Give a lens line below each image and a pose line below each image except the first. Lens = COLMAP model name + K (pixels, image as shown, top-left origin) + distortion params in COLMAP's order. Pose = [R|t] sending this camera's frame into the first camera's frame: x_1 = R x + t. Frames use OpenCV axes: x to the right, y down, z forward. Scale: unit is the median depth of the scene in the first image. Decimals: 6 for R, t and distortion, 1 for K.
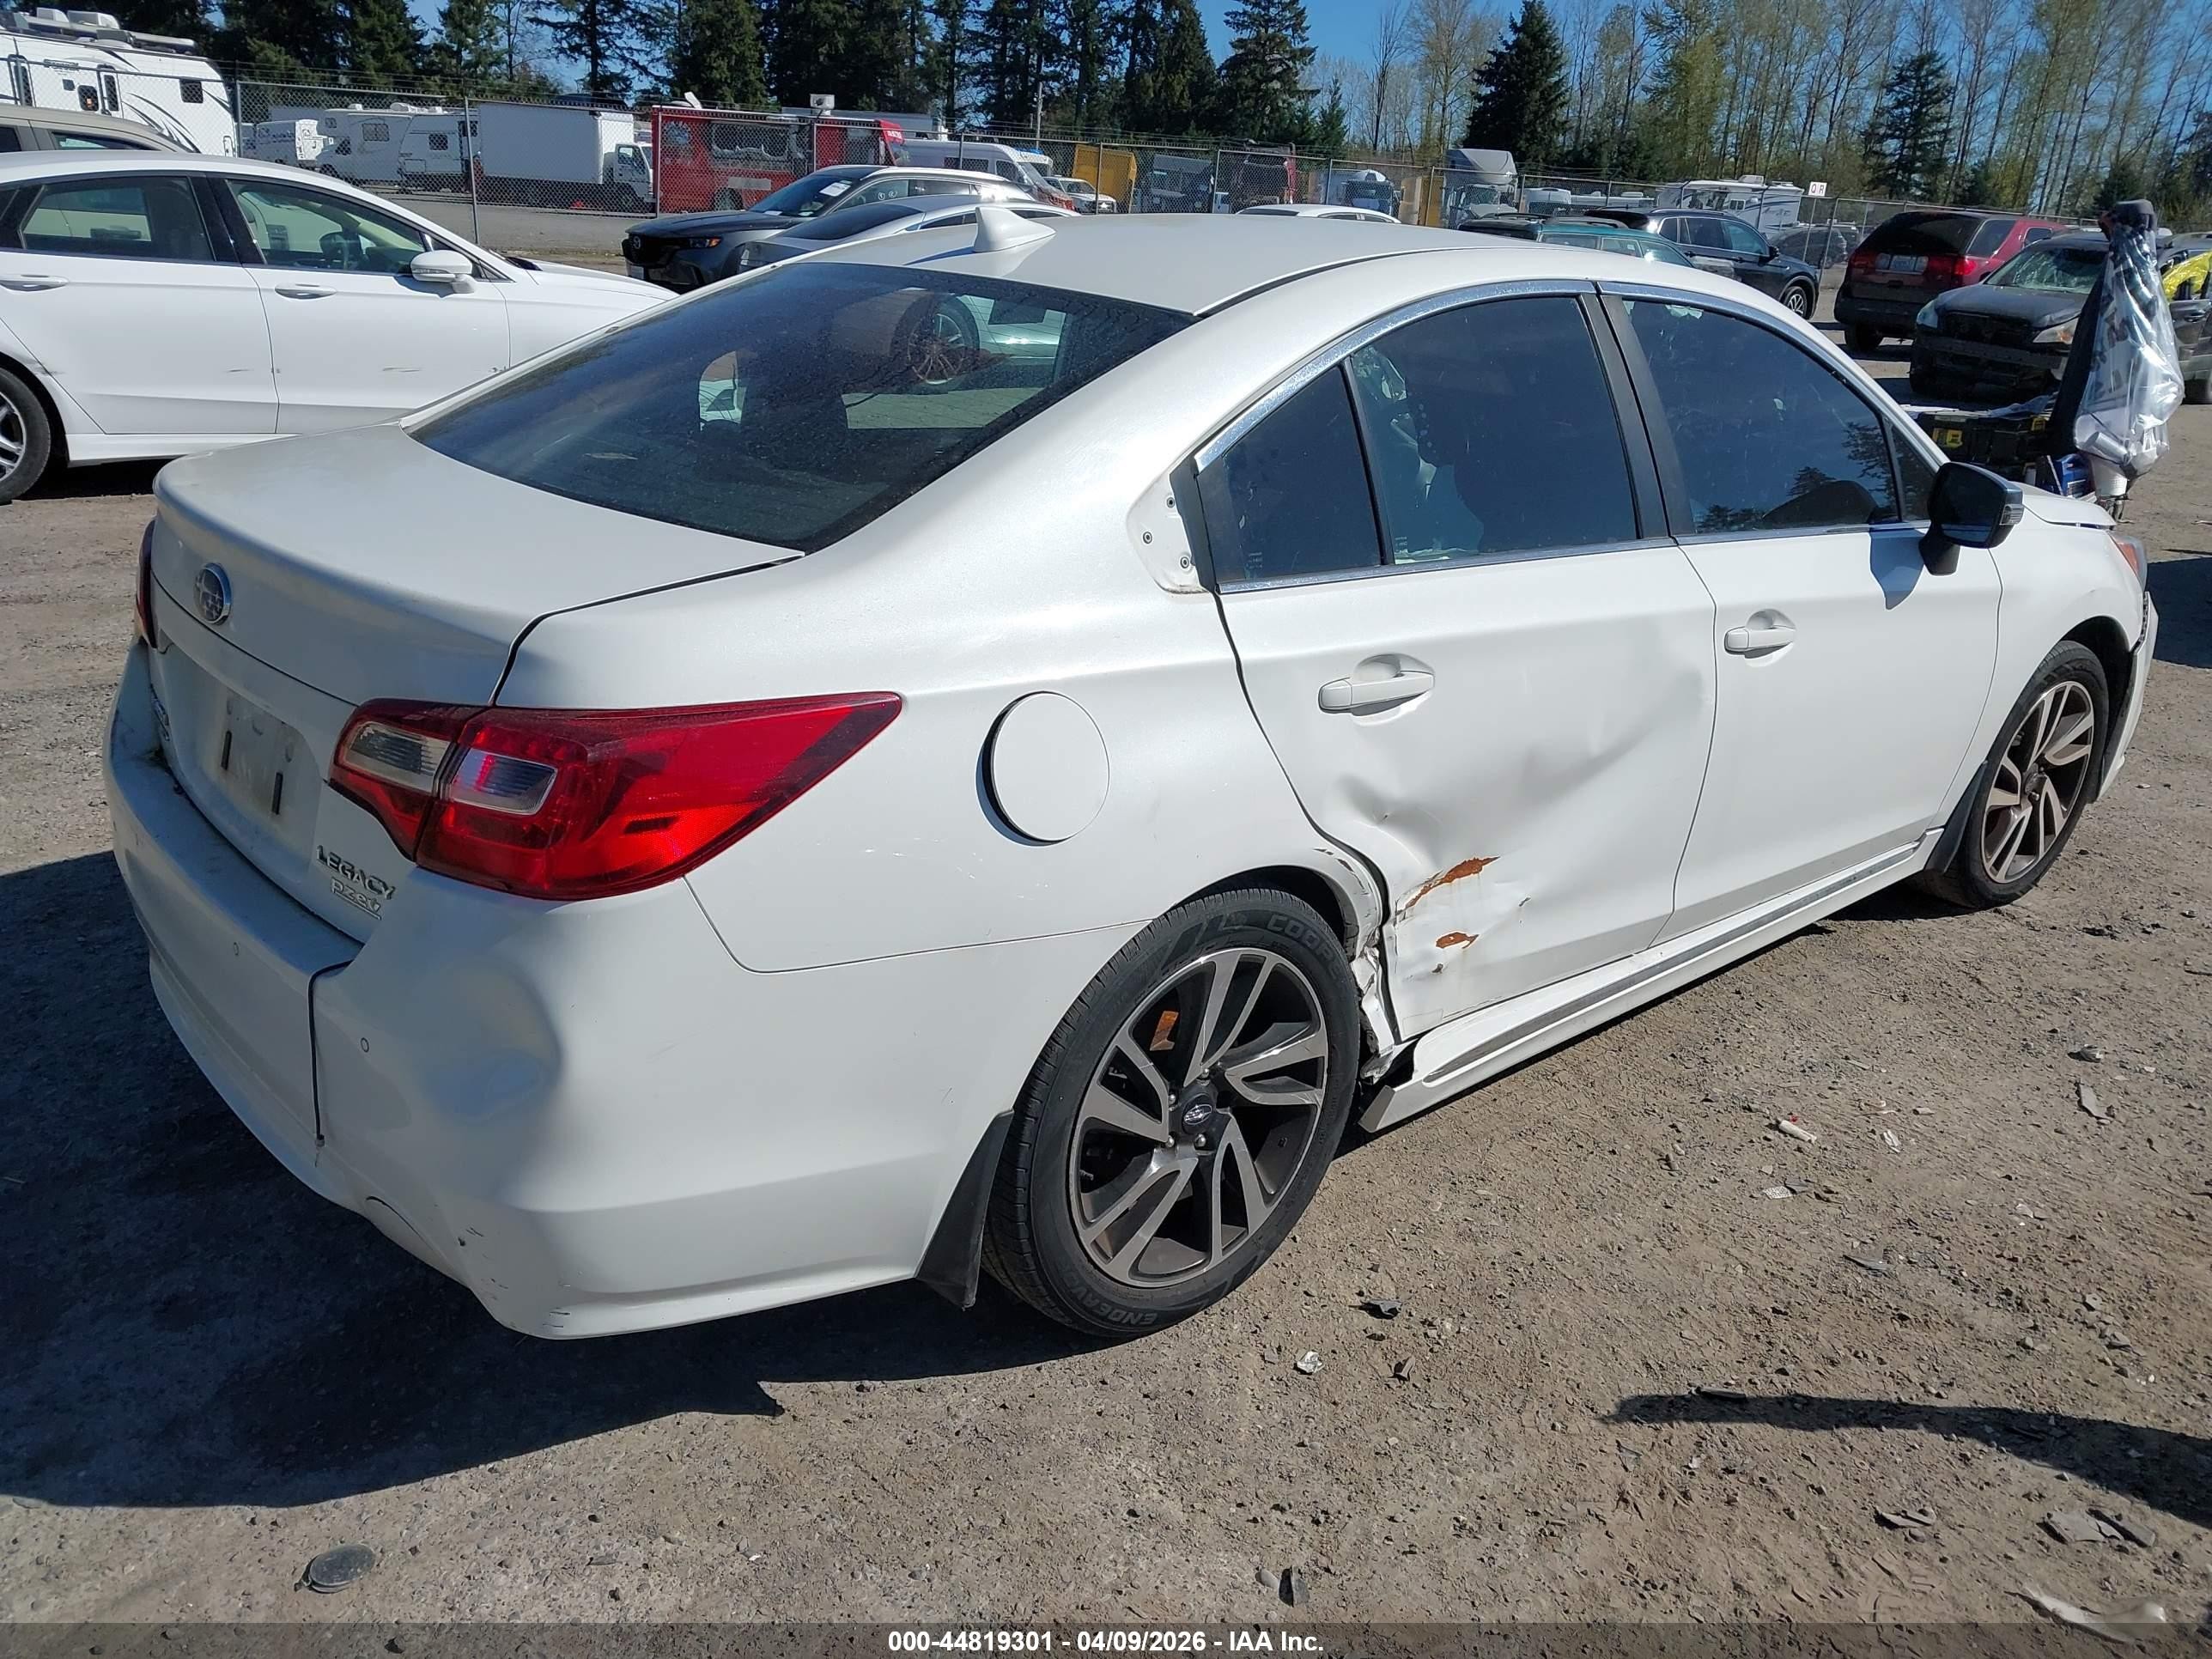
lens RADIAL K [[1702.1, 0, 1109.3], [0, 1702.1, 836.5], [0, 0, 1]] dist [0.011073, -0.003961]
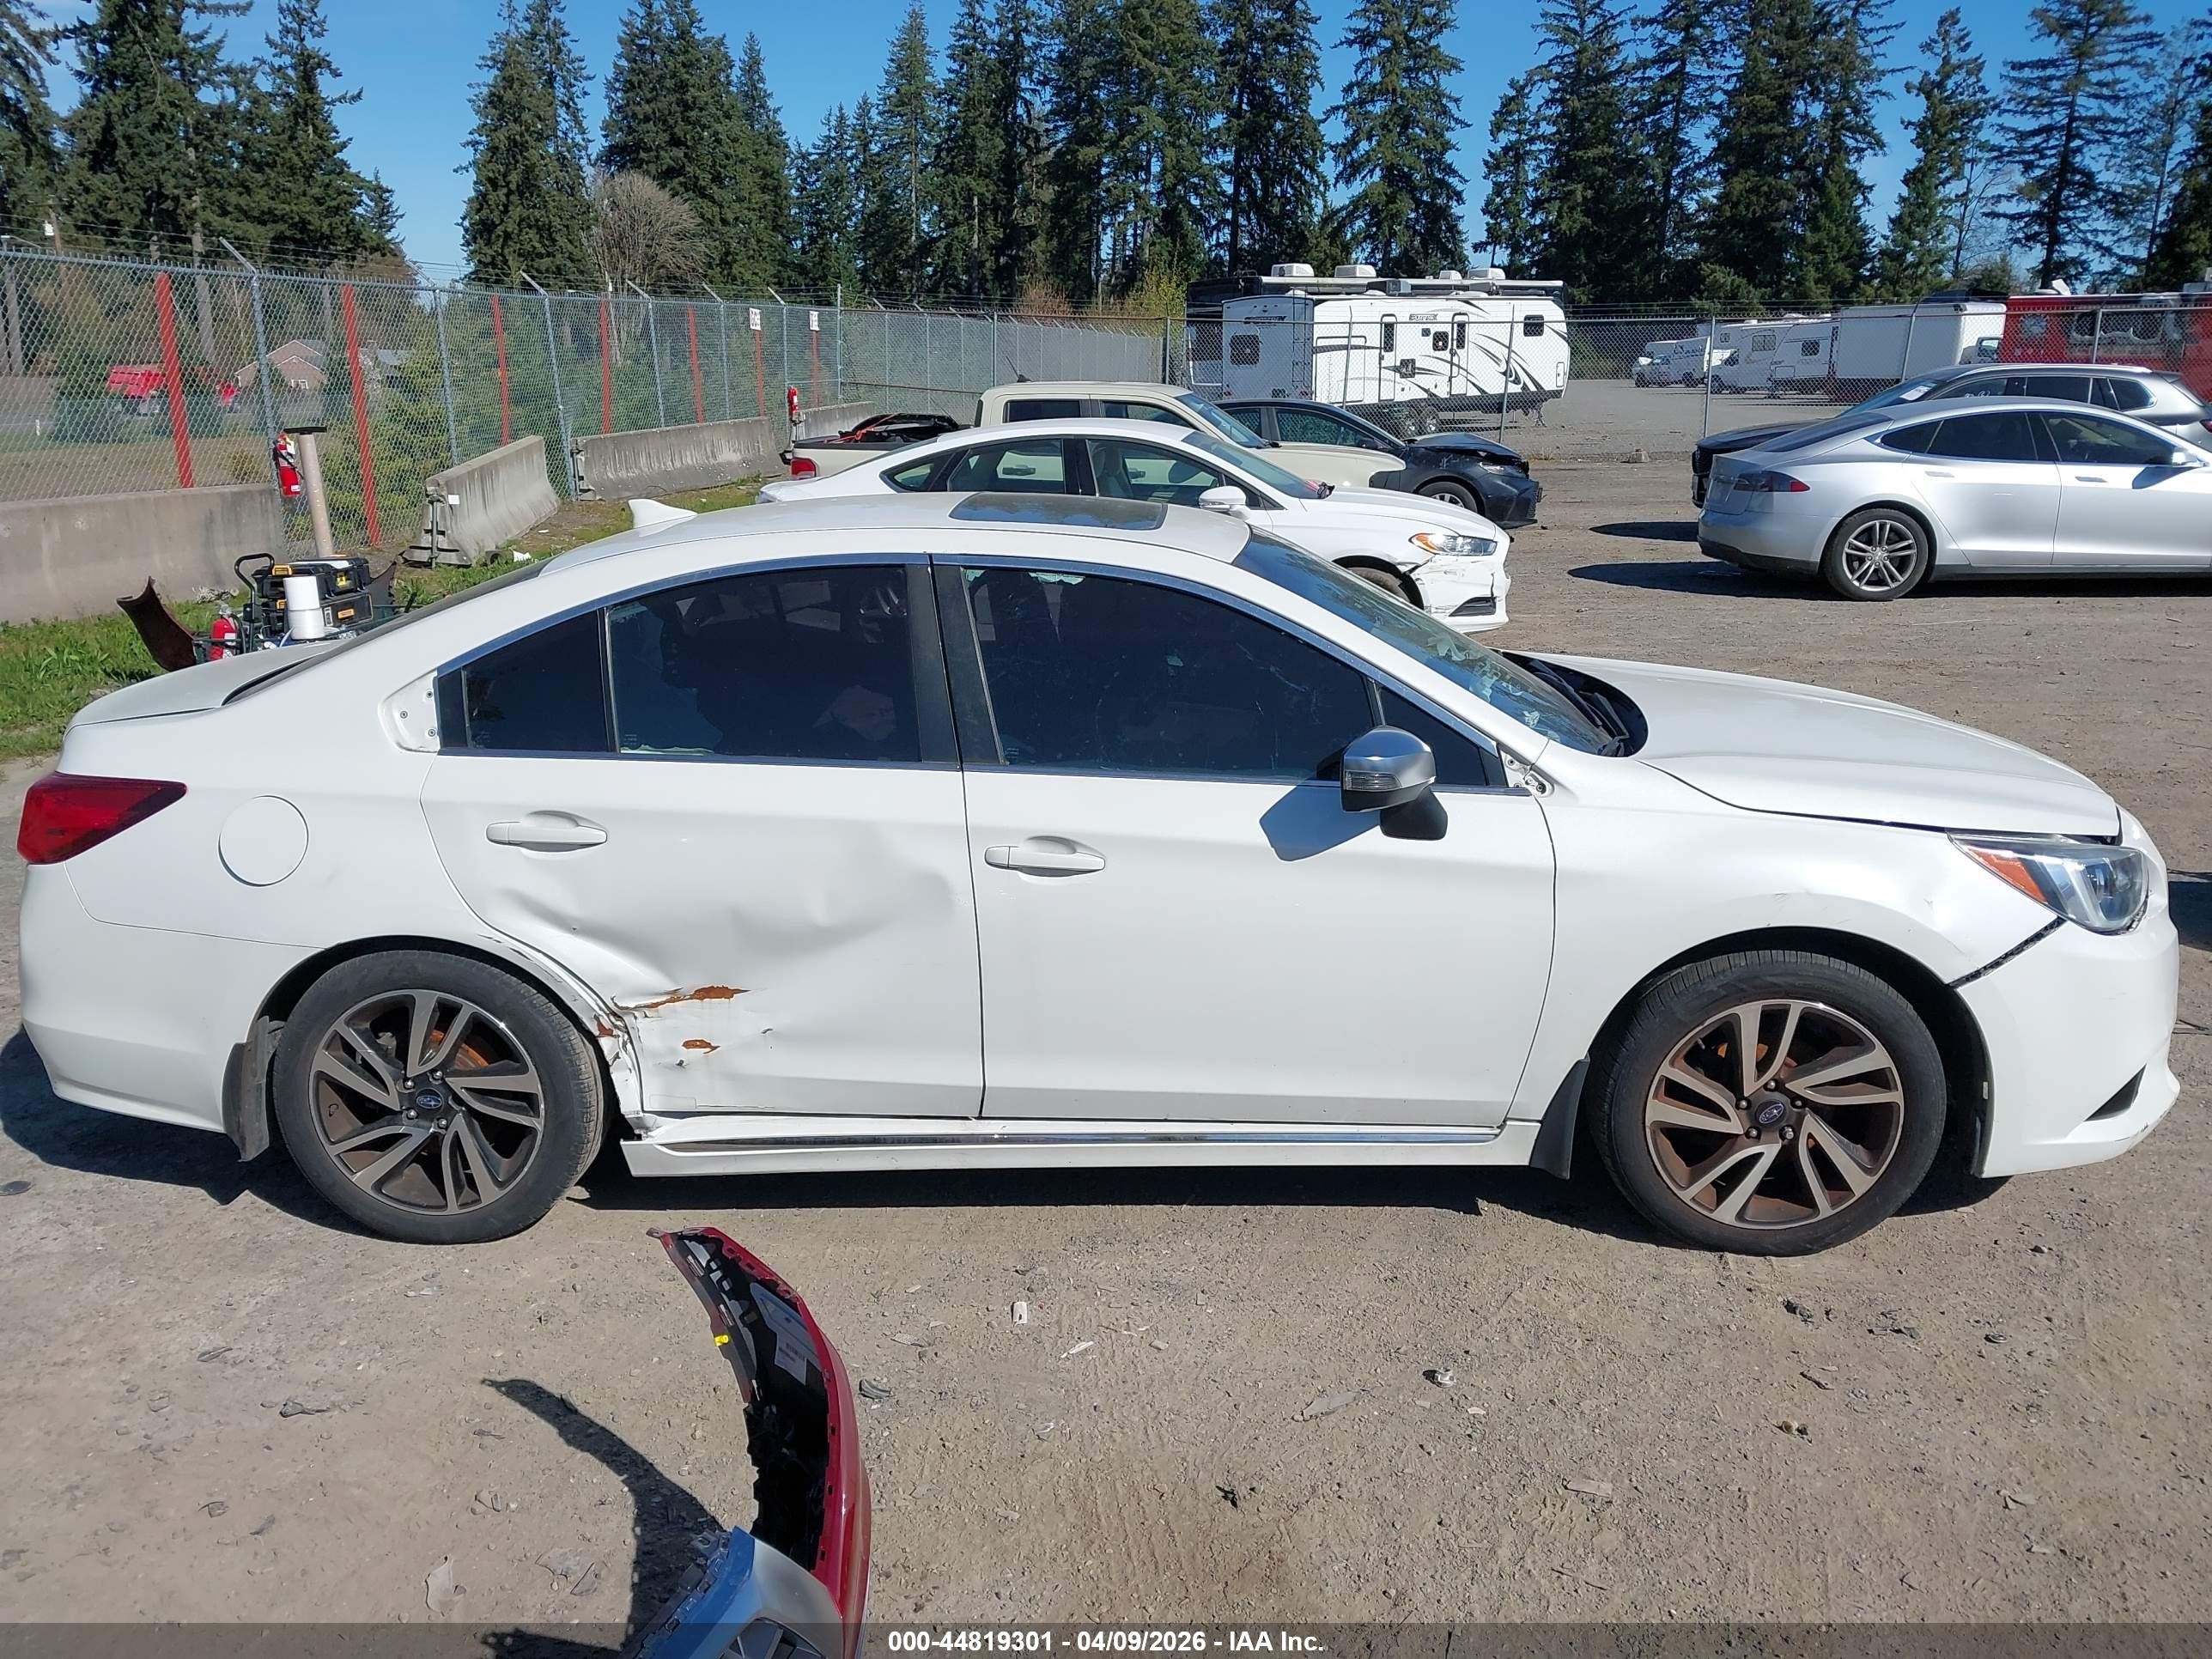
lens RADIAL K [[1696.4, 0, 1112.4], [0, 1696.4, 824.8], [0, 0, 1]] dist [0.049893, -0.056759]
pose [[0.733386, 0.115610, -0.669910, 1.461454], [-0.191325, 0.980703, -0.040209, -0.127793], [0.652334, 0.157659, 0.741353, 0.236854]]
